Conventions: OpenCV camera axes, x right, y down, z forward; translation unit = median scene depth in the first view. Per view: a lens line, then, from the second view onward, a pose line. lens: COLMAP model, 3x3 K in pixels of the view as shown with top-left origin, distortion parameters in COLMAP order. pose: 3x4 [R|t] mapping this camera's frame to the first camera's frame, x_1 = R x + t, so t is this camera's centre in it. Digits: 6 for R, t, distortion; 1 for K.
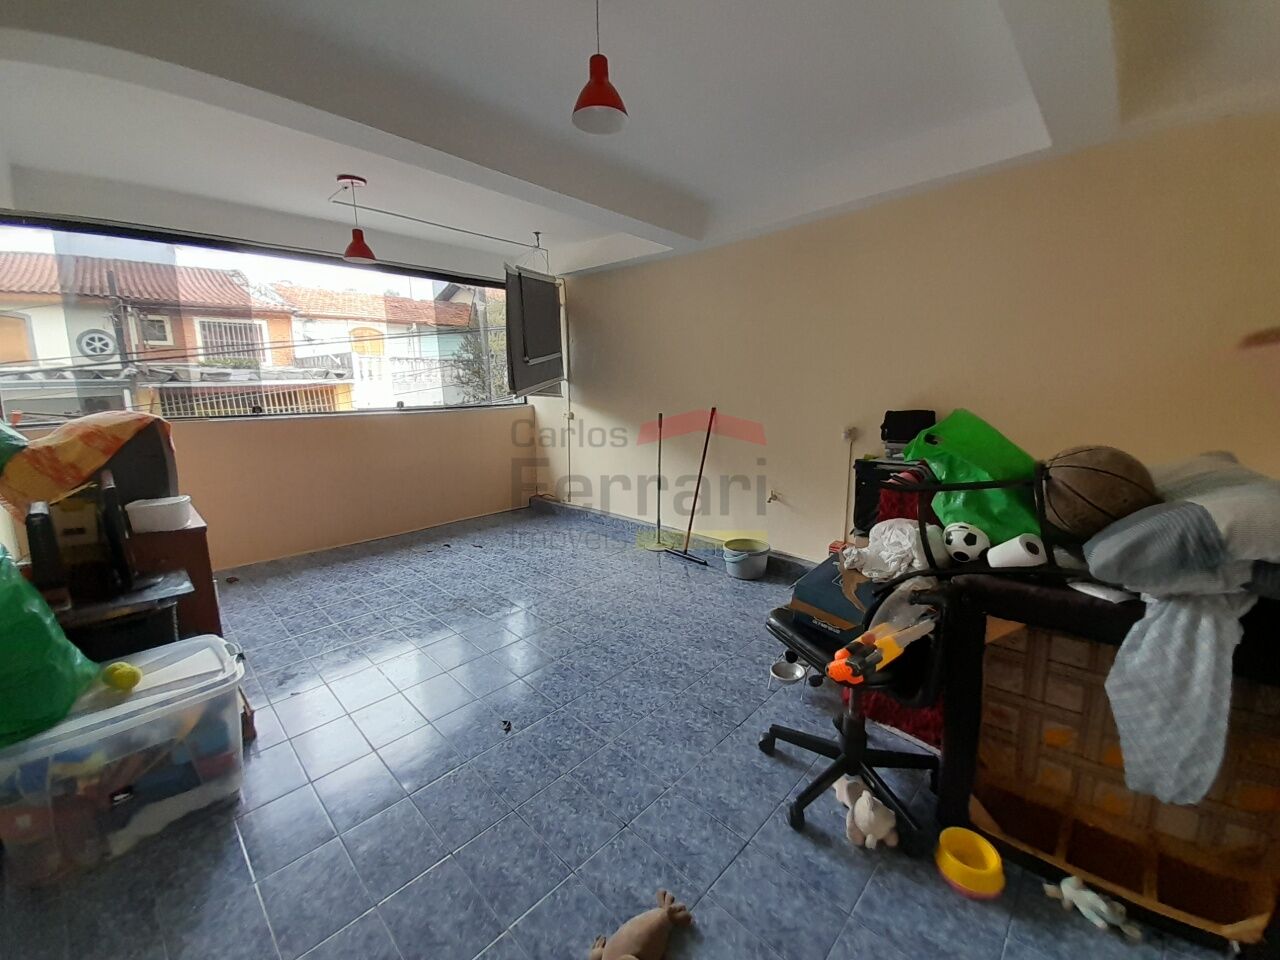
lens RADIAL K [[506.5, 0, 639.4], [0, 506.5, 468.1], [0, 0, 1]] dist [-0.012612, -0.000071]
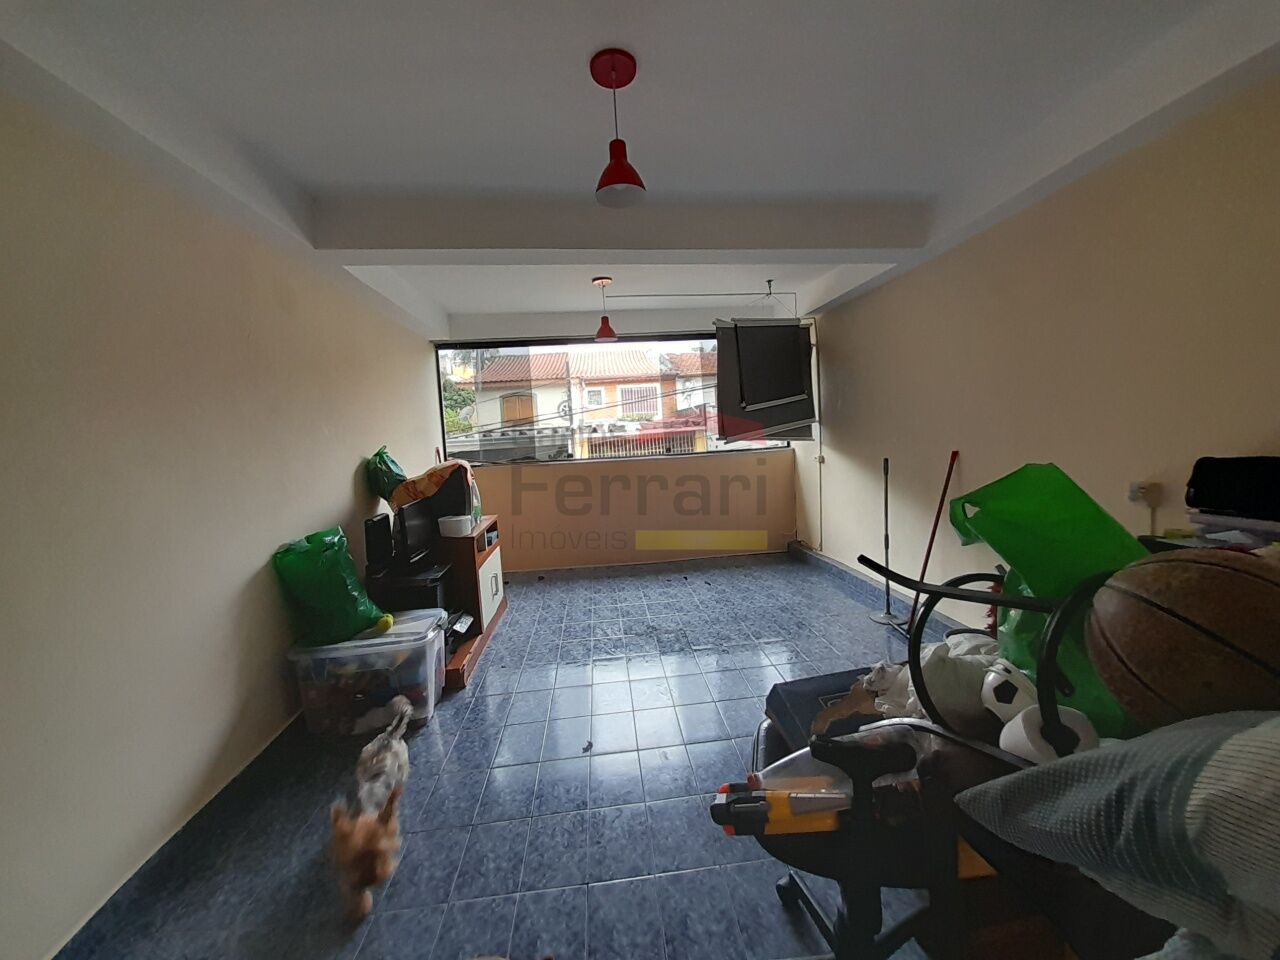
lens RADIAL K [[503.4, 0, 653.9], [0, 503.4, 469.4], [0, 0, 1]] dist [0.034588, -0.022061]
pose [[0.756422, 0.015020, -0.653911, 0.318203], [-0.064288, 0.996603, -0.051474, -0.023049], [0.650917, 0.080974, 0.754818, 0.126313]]
